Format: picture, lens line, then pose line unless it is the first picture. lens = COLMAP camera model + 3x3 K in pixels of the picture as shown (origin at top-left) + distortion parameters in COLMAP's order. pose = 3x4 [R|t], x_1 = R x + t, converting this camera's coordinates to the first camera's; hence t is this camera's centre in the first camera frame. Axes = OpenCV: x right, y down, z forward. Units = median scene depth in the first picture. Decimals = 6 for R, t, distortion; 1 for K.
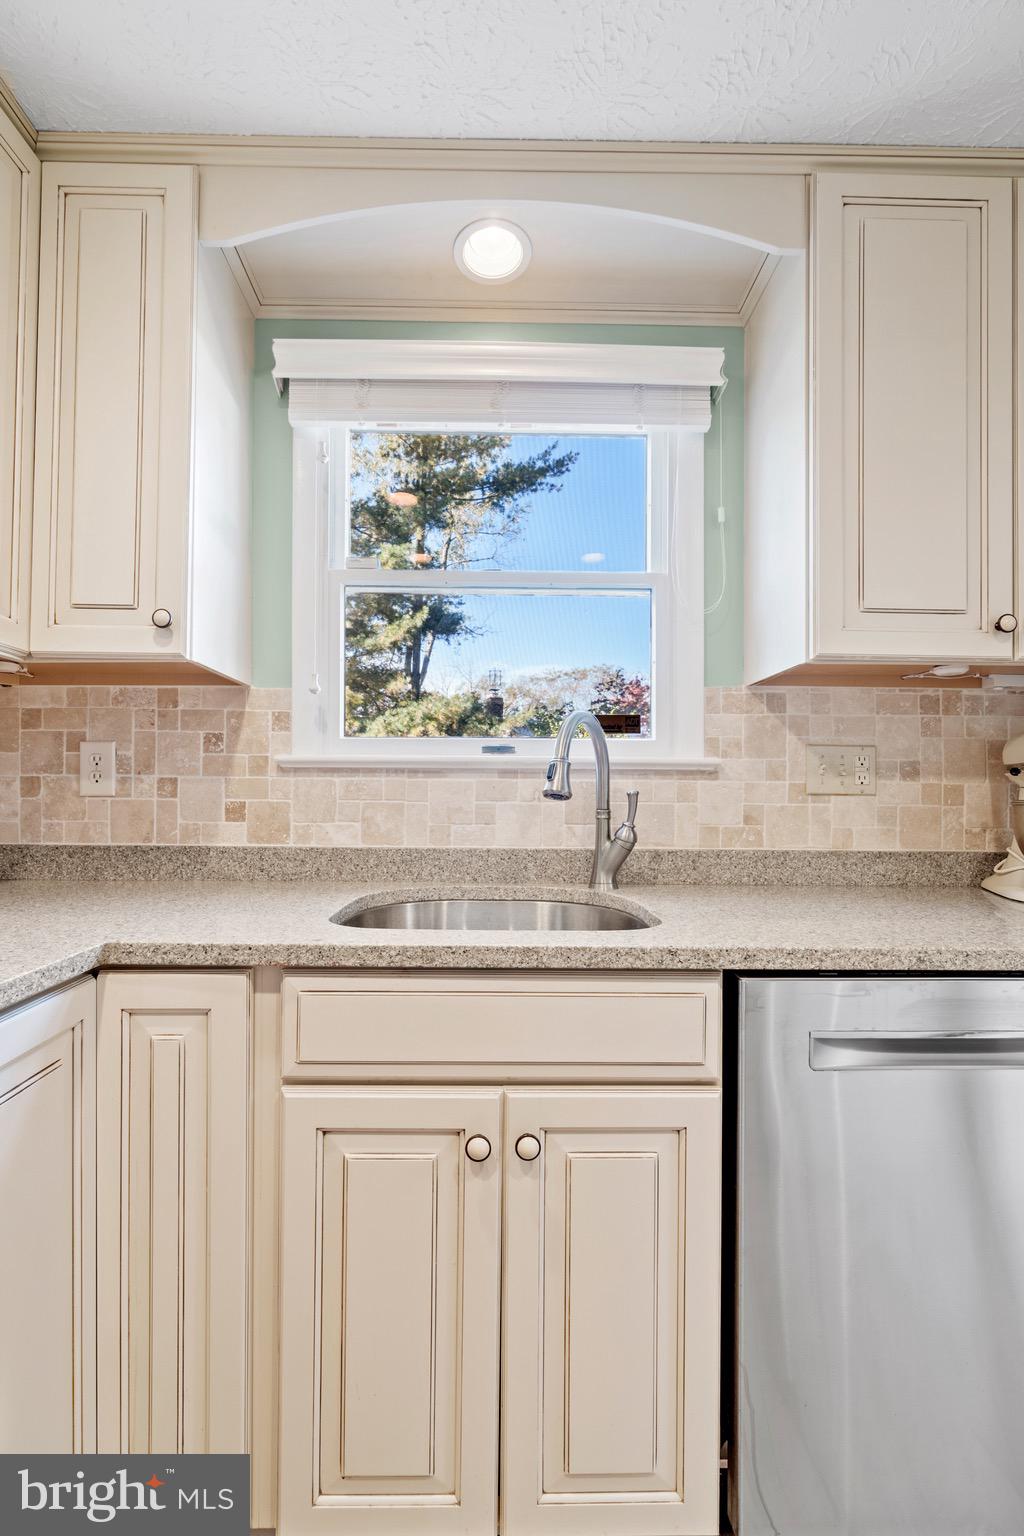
lens RADIAL K [[686.5, 0, 486.1], [0, 686.5, 790.9], [0, 0, 1]] dist [-0.001704, 0.000099]
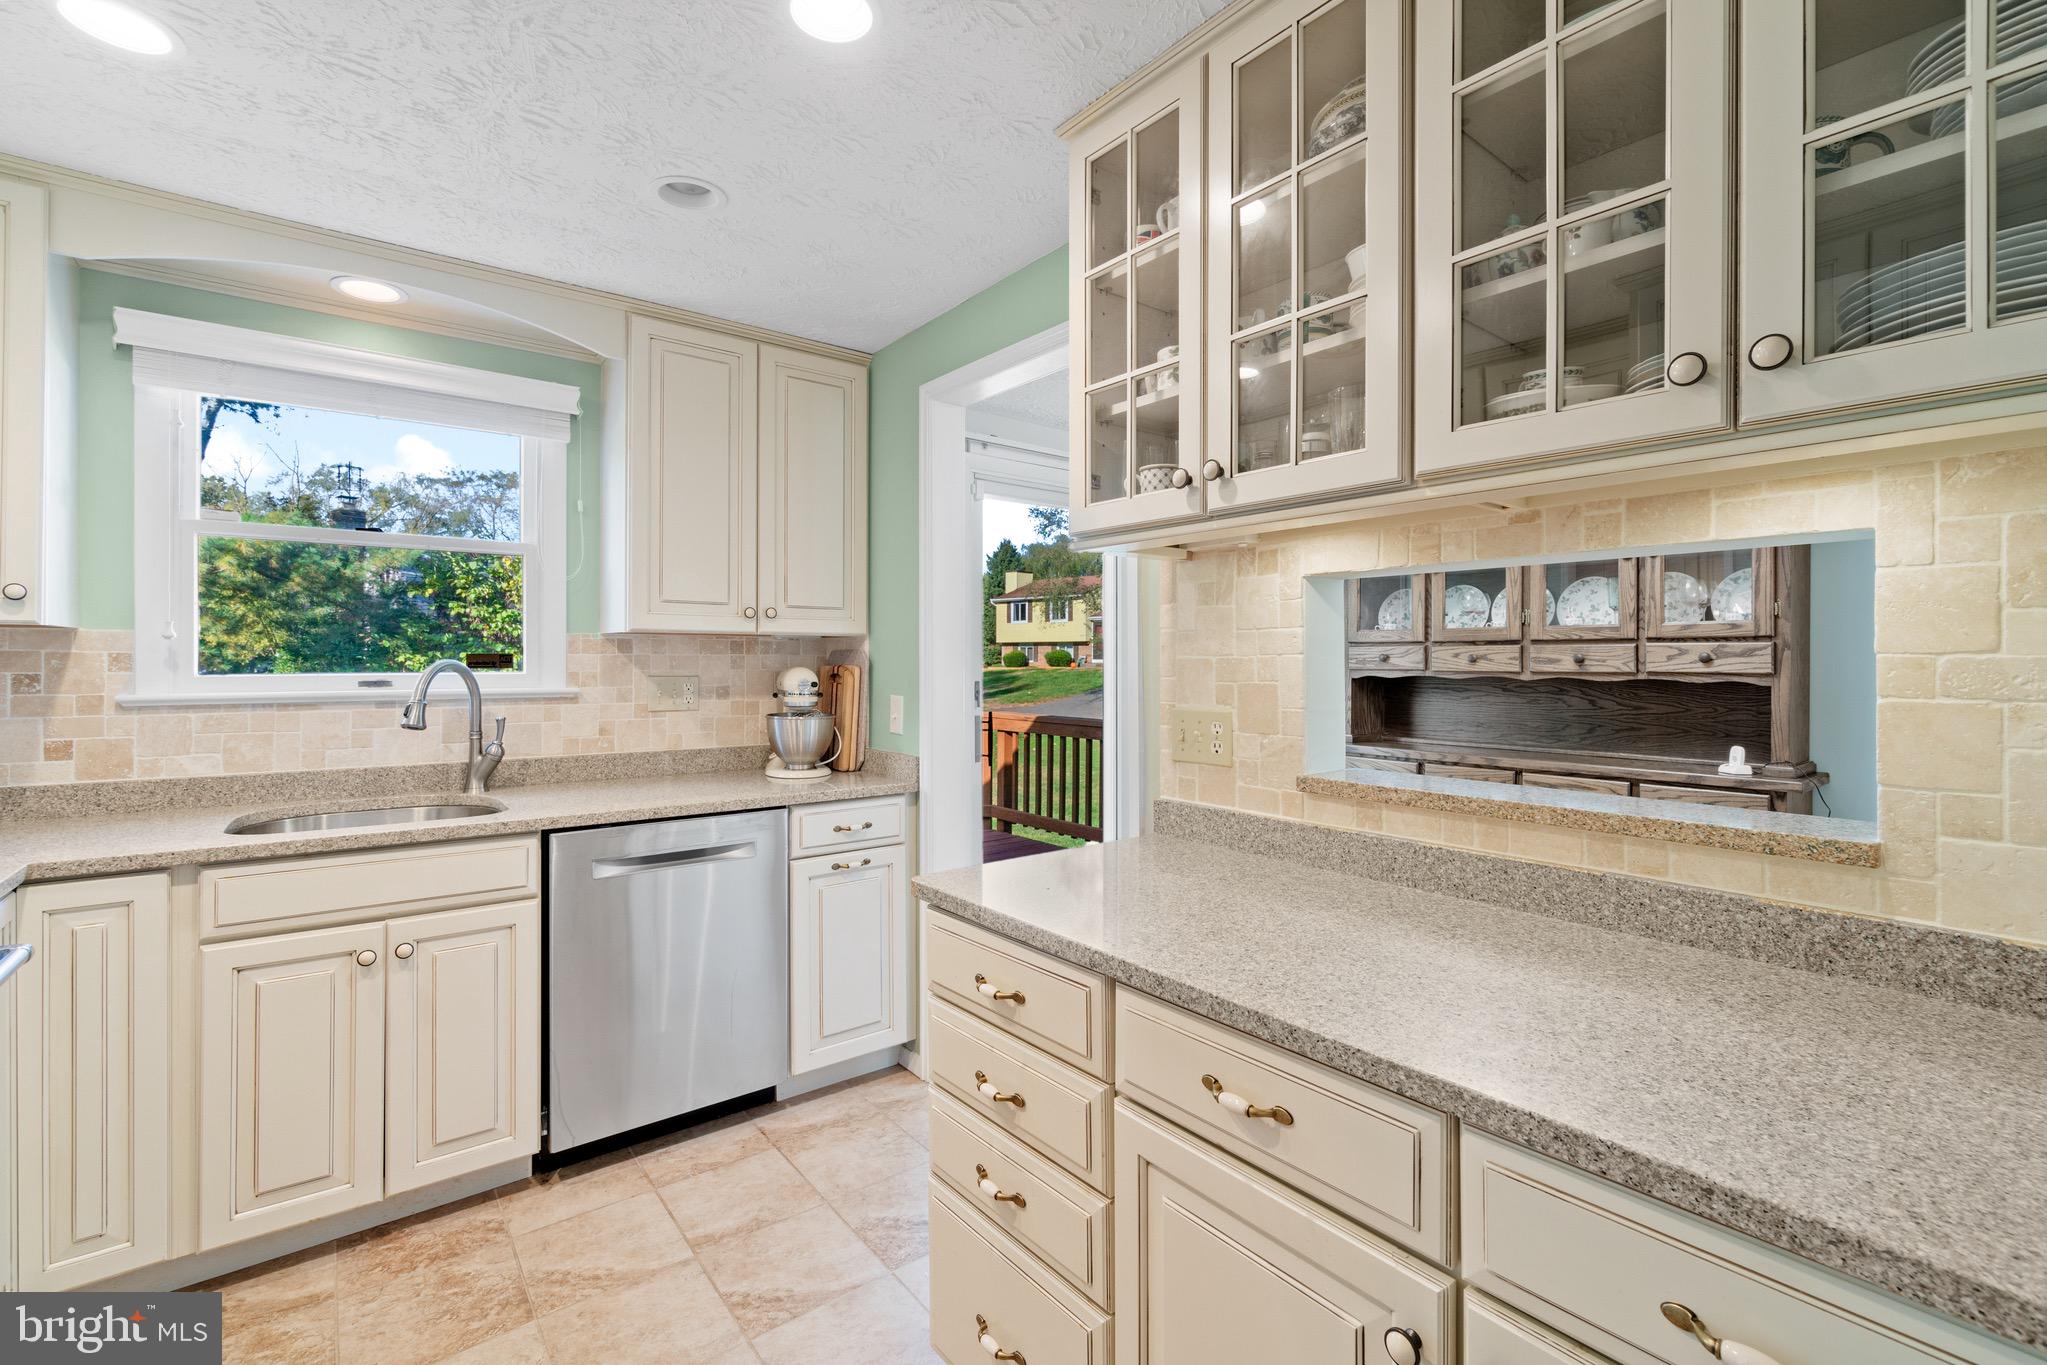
lens RADIAL K [[914.8, 0, 1047.4], [0, 914.8, 658.5], [0, 0, 1]] dist [-0.001704, 0.000099]
pose [[0.785742, -0.003374, 0.618545, -0.047697], [-0.001867, 0.999968, 0.007827, -0.121375], [-0.618551, -0.007305, 0.785711, -0.987586]]
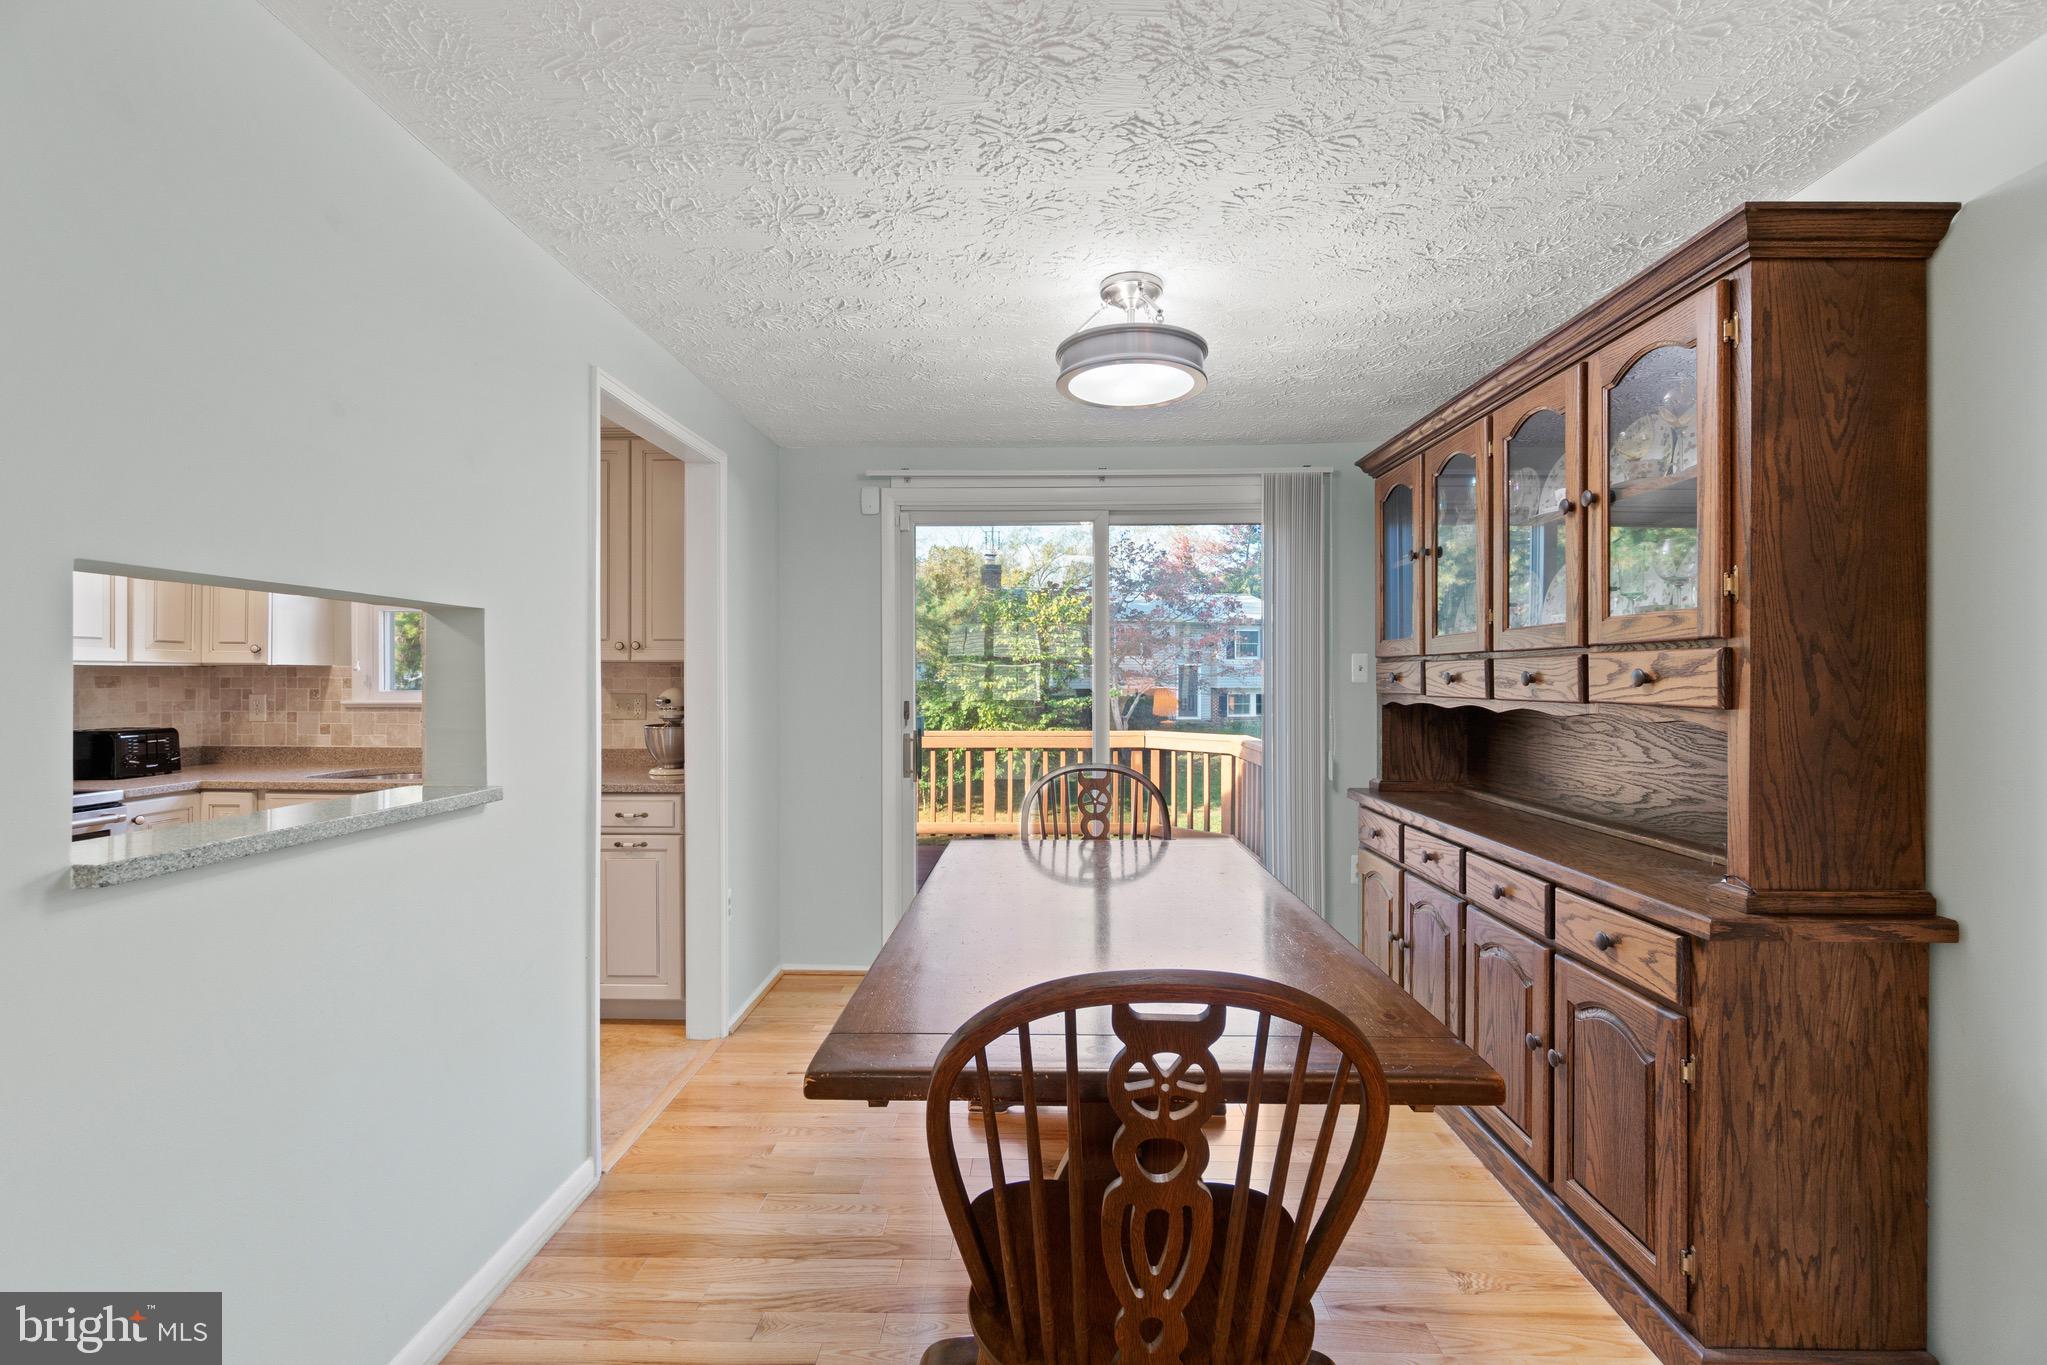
lens RADIAL K [[914.8, 0, 1023.6], [0, 914.8, 675.8], [0, 0, 1]] dist [-0.001704, 0.000099]
pose [[0.998741, -0.005279, -0.049886, 1.774888], [0.005417, 0.999982, 0.002641, -0.119759], [0.049871, -0.002908, 0.998751, -1.524979]]
